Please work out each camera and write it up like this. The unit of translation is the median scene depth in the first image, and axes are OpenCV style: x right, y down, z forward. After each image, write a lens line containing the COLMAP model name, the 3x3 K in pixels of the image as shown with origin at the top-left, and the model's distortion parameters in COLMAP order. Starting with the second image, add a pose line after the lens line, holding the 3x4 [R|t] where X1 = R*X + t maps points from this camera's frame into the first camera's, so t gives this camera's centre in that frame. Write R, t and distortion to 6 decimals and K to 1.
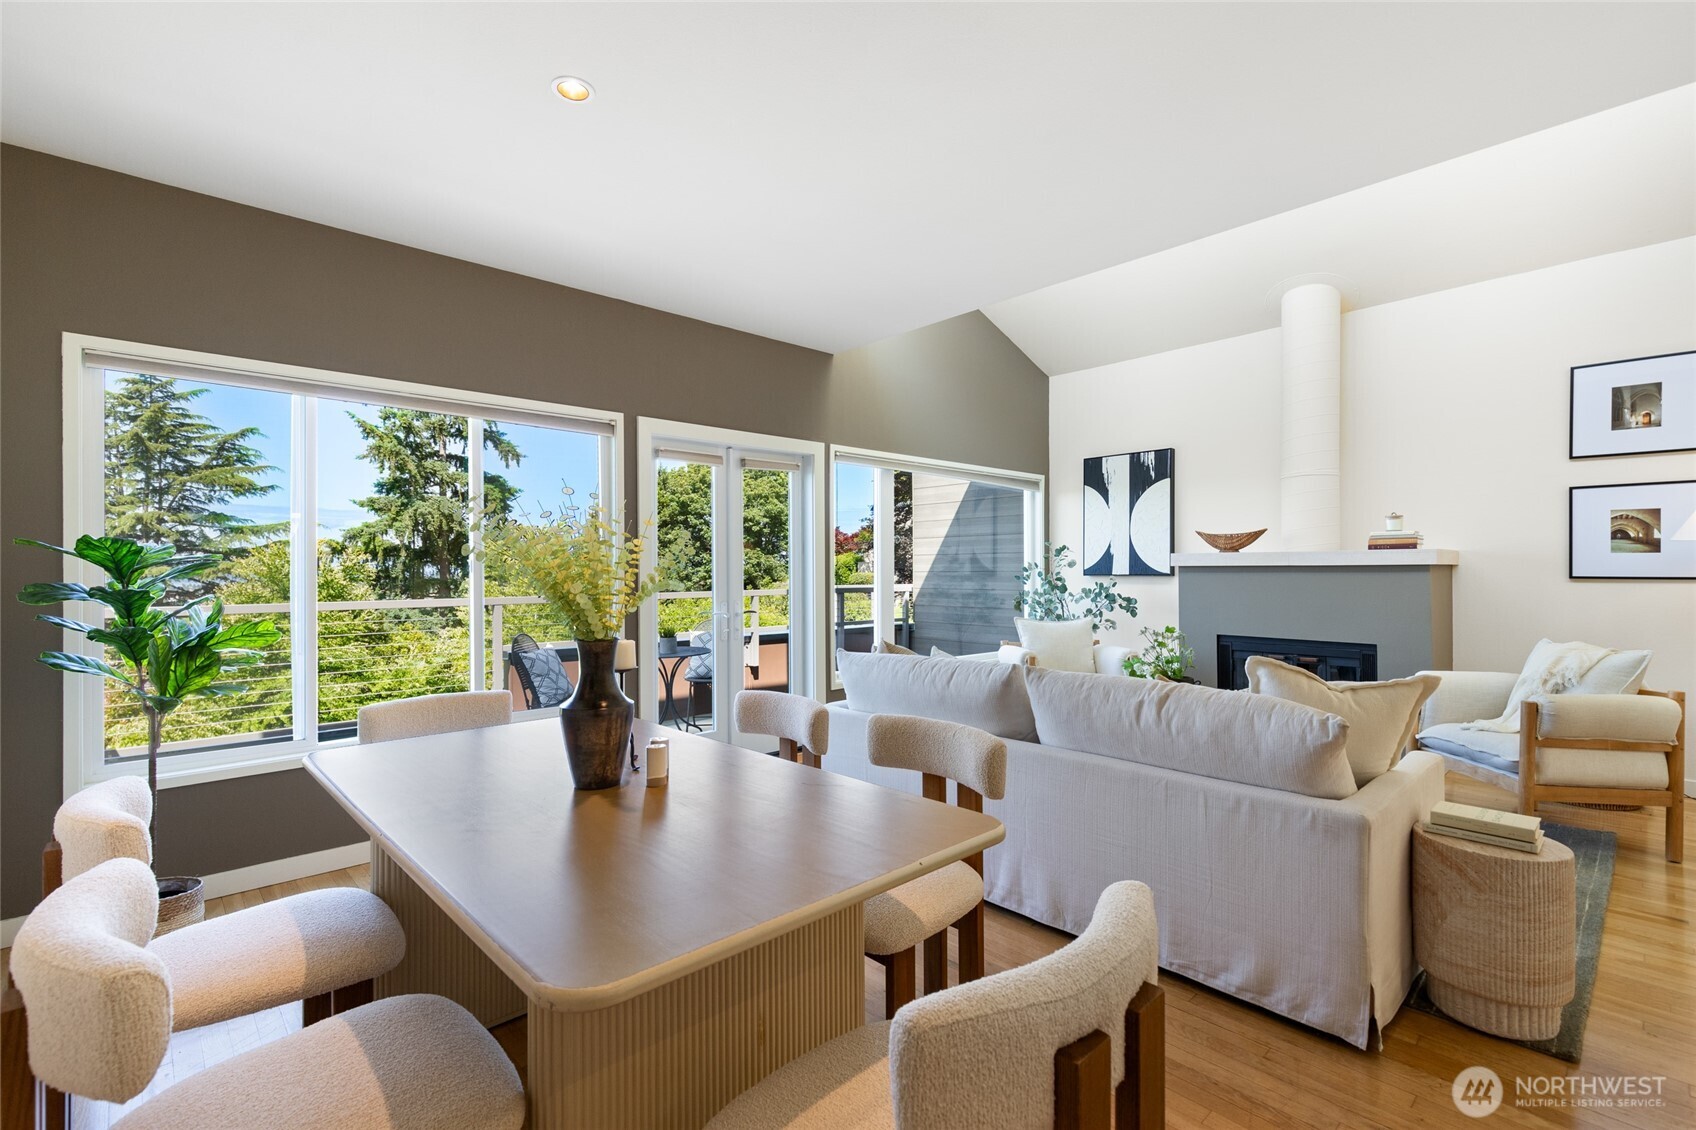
lens RADIAL K [[765.8, 0, 863.1], [0, 765.8, 572.9], [0, 0, 1]] dist [0.008922, -0.001646]
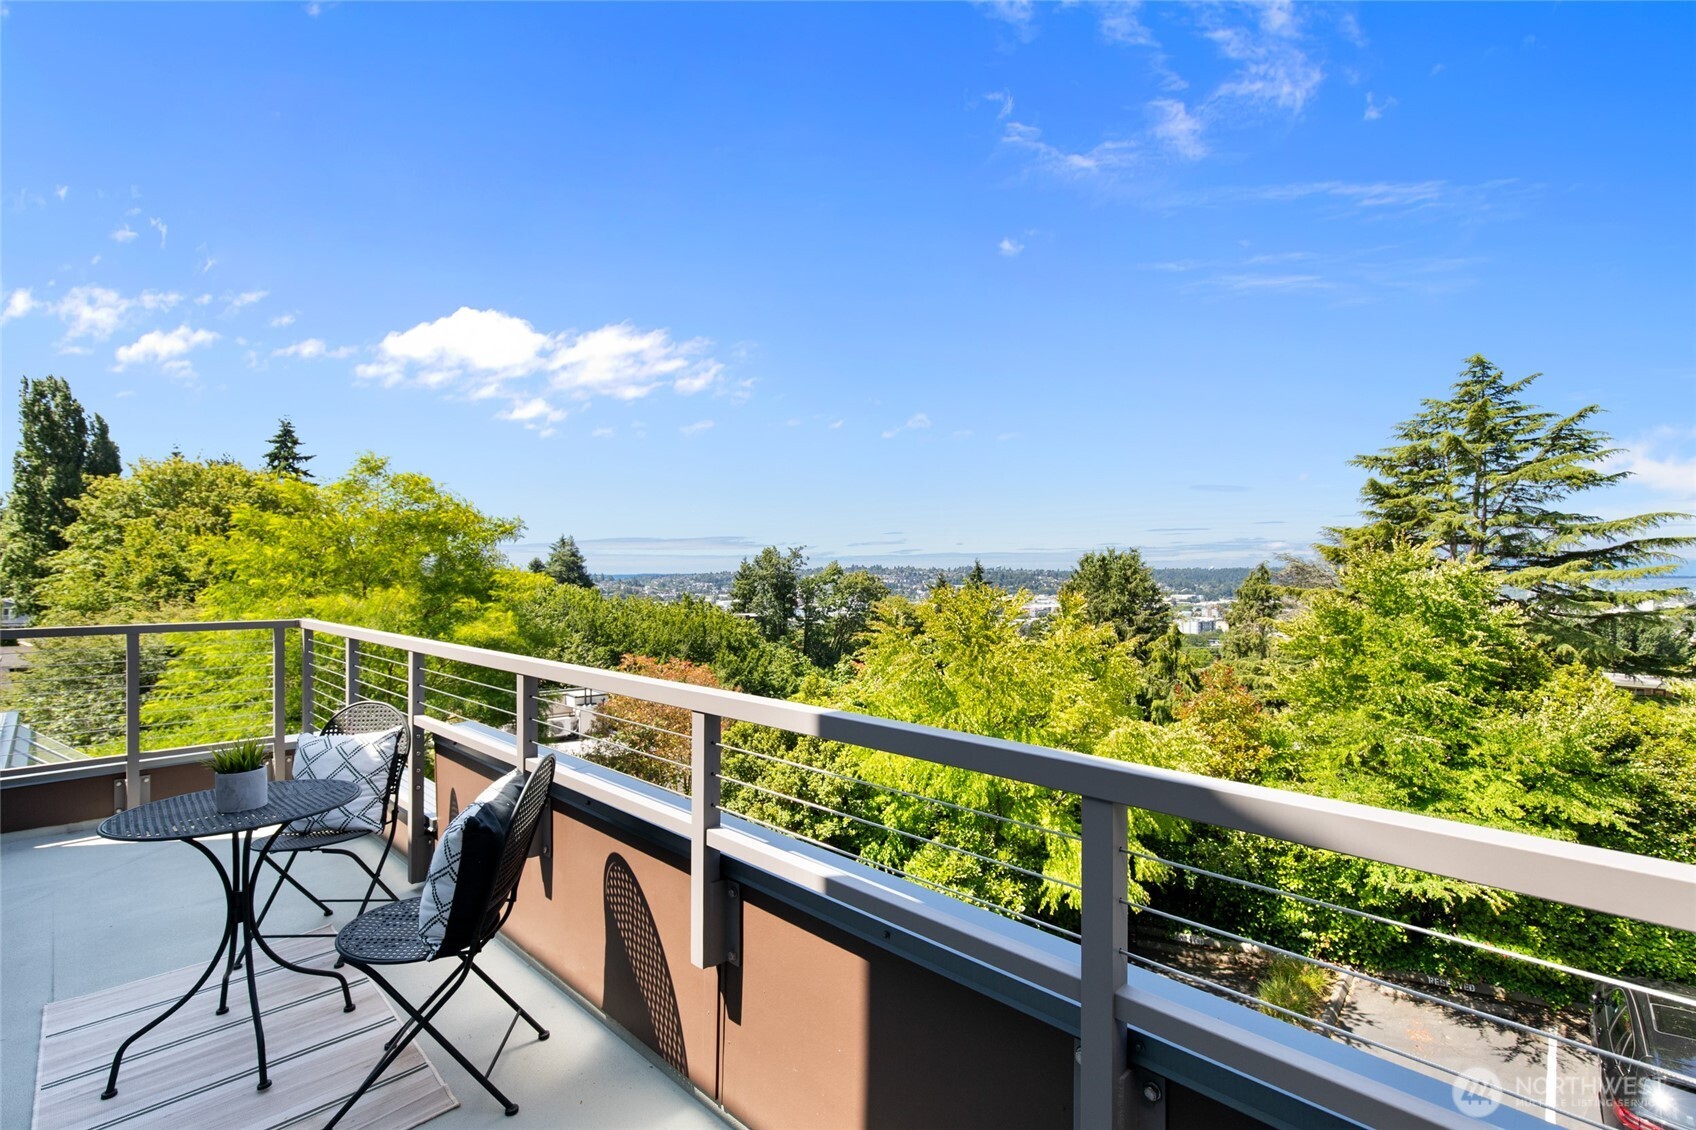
lens RADIAL K [[765.8, 0, 851.3], [0, 765.8, 579.7], [0, 0, 1]] dist [0.008922, -0.001646]
pose [[0.048207, 0.009922, -0.998788, -0.003121], [-0.007465, 0.999926, 0.009573, -0.003267], [0.998809, 0.006995, 0.048277, 0.154528]]
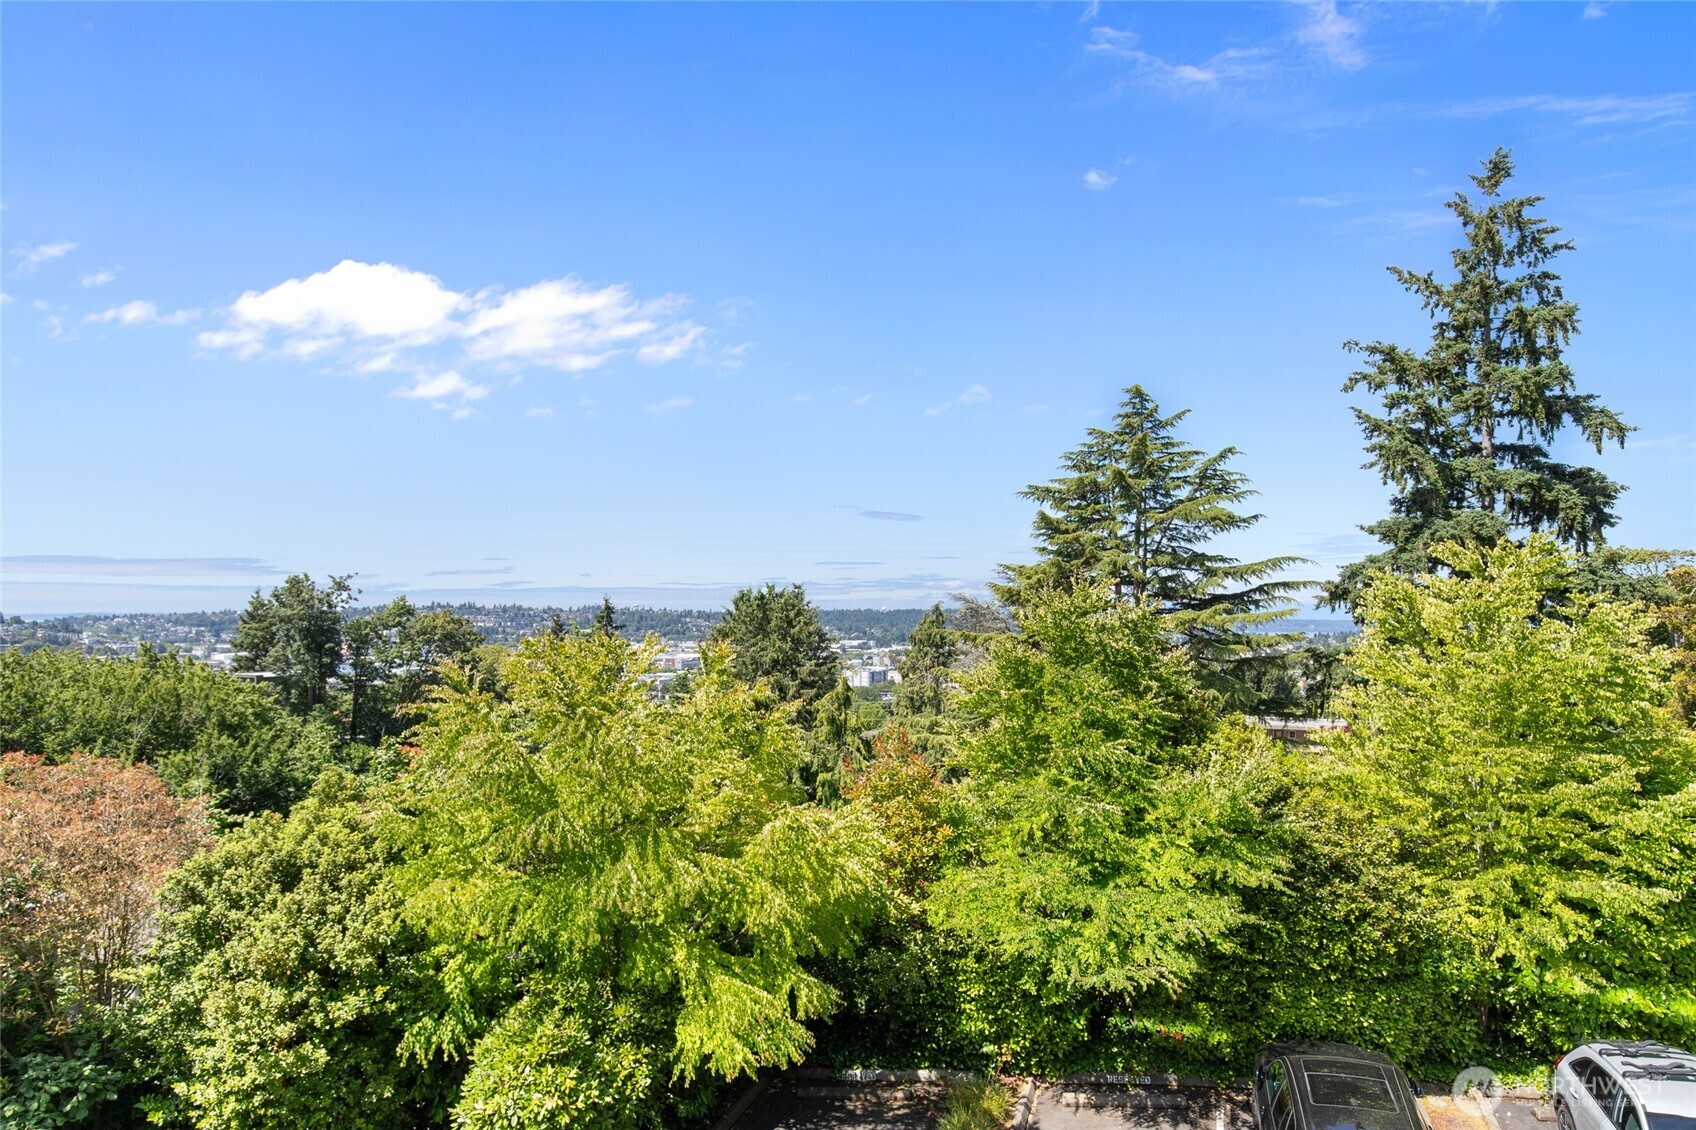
lens RADIAL K [[982.4, 0, 801.4], [0, 982.4, 601.1], [0, 0, 1]] dist [-0.026705, 0.003336]
pose [[0.393475, -0.009613, -0.919285, -0.021178], [-0.011181, 0.999821, -0.015240, -0.003574], [0.919267, 0.016275, 0.393297, 0.163207]]
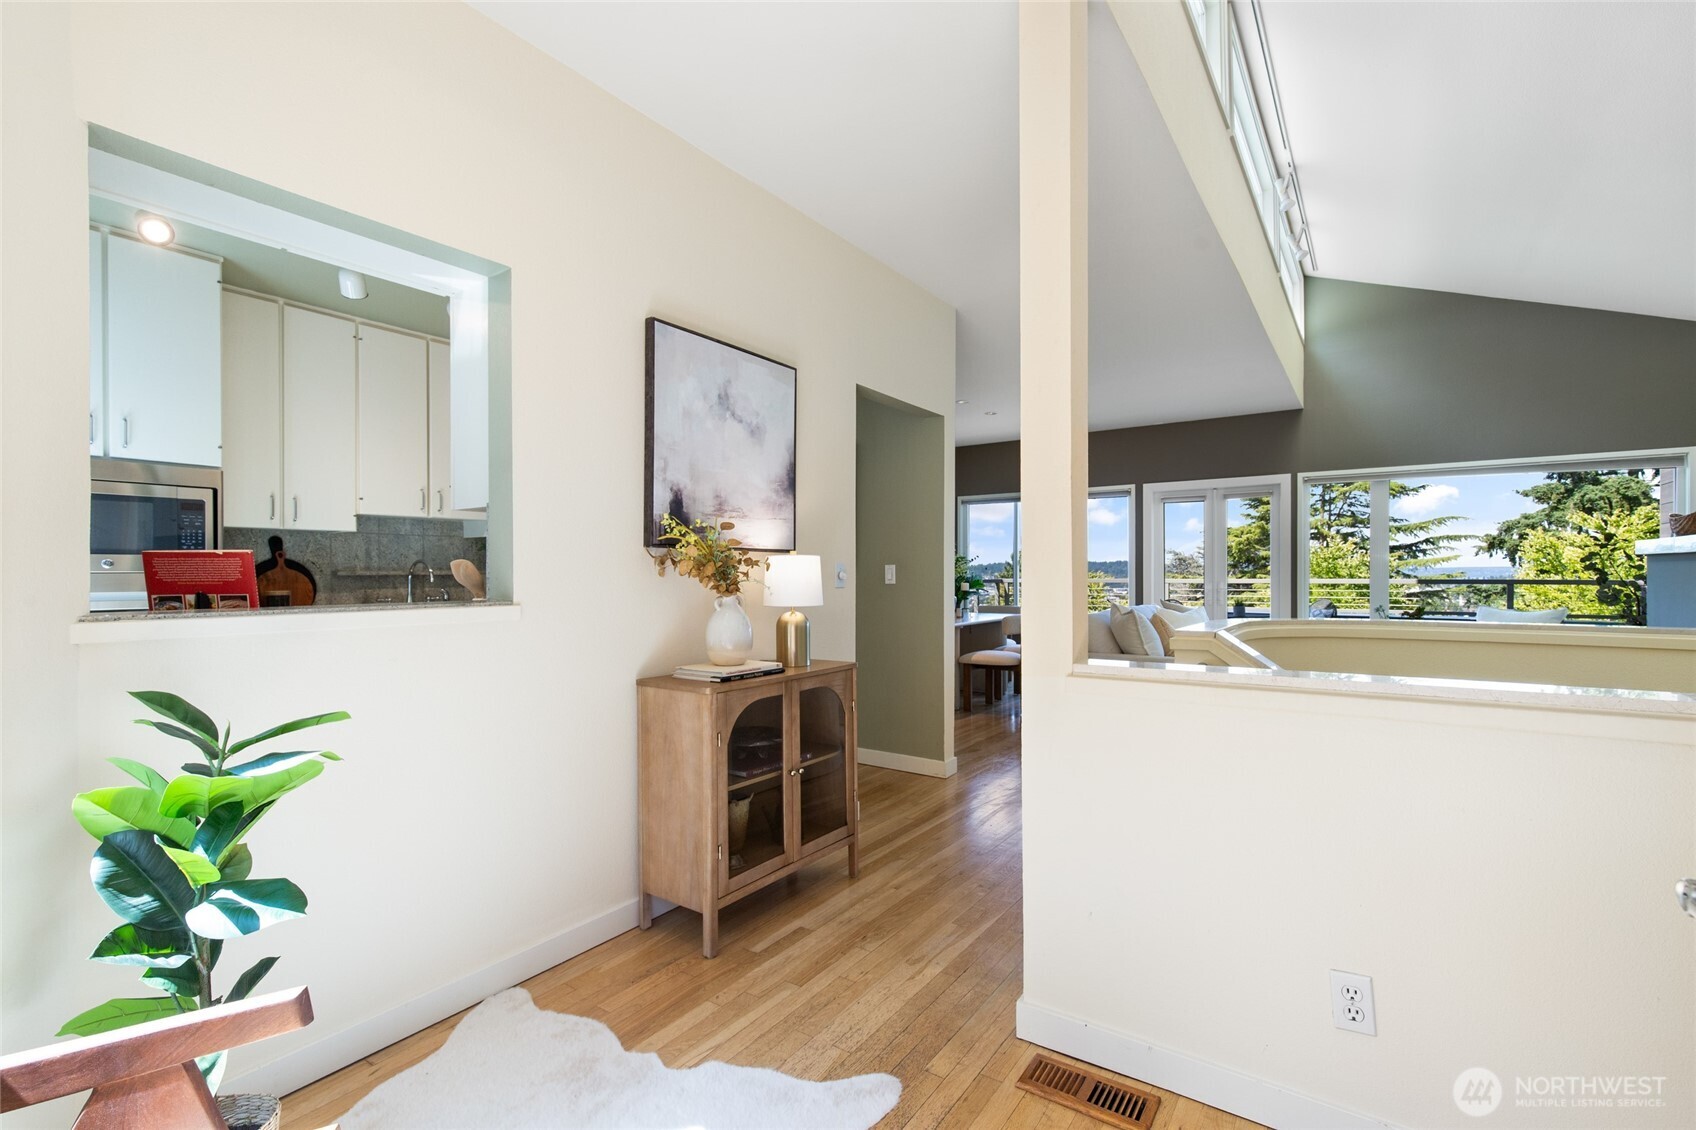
lens RADIAL K [[765.8, 0, 837.7], [0, 765.8, 569.5], [0, 0, 1]] dist [0.008922, -0.001646]
pose [[0.203712, 0.000948, -0.979030, 0.105778], [0.001072, 0.999999, 0.001191, 0.000410], [0.979030, -0.001292, 0.203710, -0.009932]]
